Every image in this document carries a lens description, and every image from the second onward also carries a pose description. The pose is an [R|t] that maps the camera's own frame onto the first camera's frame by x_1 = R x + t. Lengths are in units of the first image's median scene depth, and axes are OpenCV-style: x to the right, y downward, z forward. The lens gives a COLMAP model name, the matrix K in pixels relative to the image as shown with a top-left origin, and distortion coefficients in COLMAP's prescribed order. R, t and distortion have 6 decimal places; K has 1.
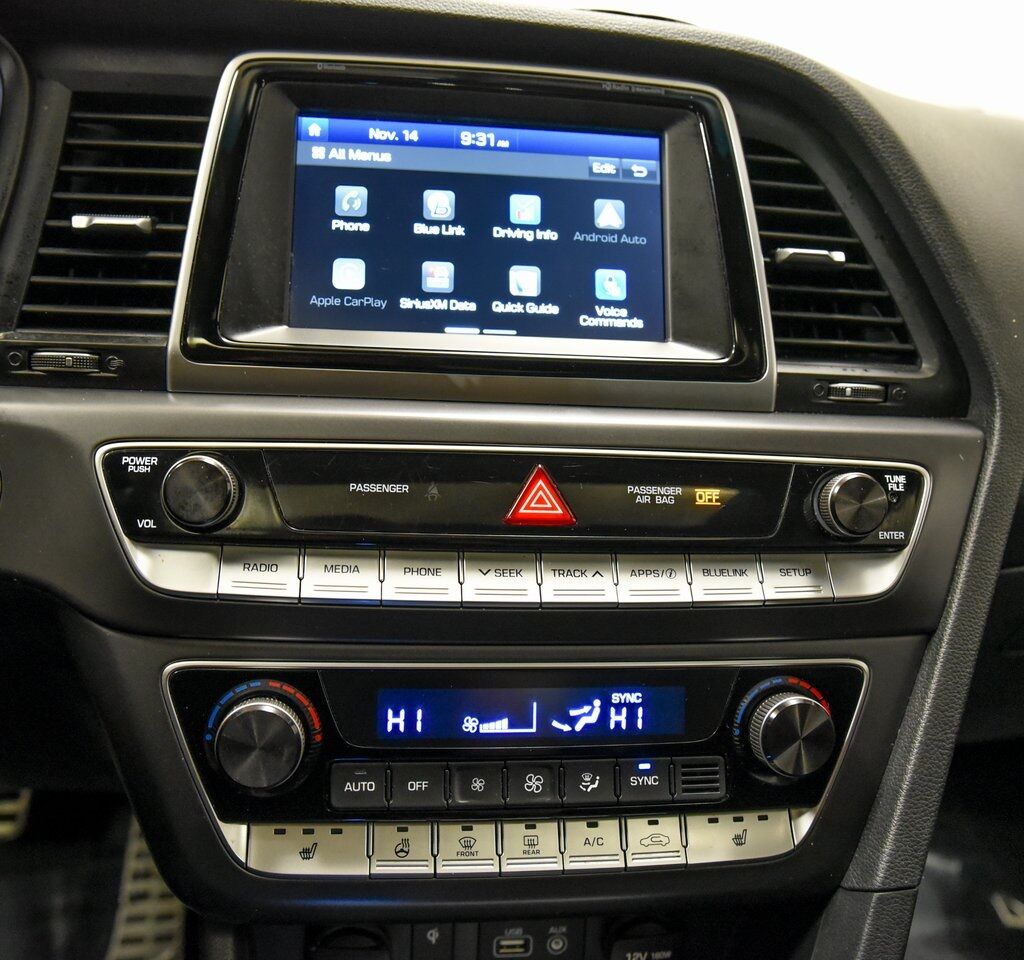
lens RADIAL K [[1068.5, 0, 512.0], [0, 1068.5, 480.0], [0, 0, 1]] dist [-0.111654, 0.034694]
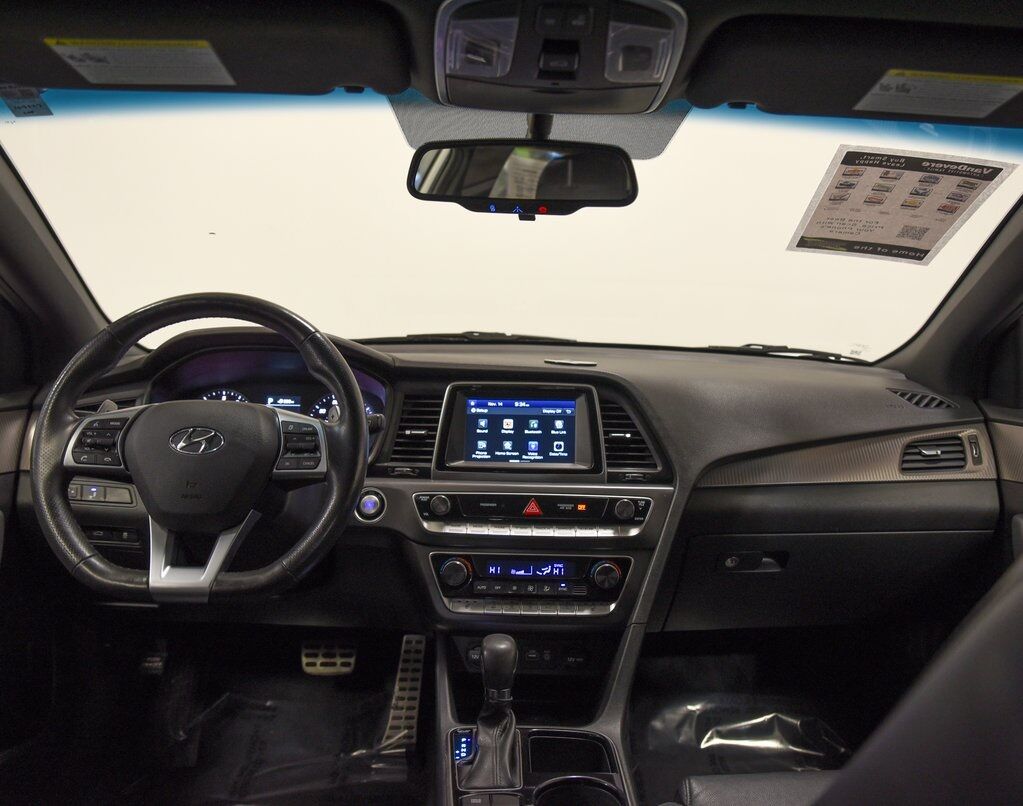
lens RADIAL K [[874.5, 0, 511.5], [0, 874.5, 403.0], [0, 0, 1]] dist [-0.002668, -0.139225]
pose [[0.985142, -0.029624, -0.169165, 0.459498], [-0.002867, 0.982036, -0.188671, 0.225203], [0.171715, 0.186353, 0.967361, -1.902622]]
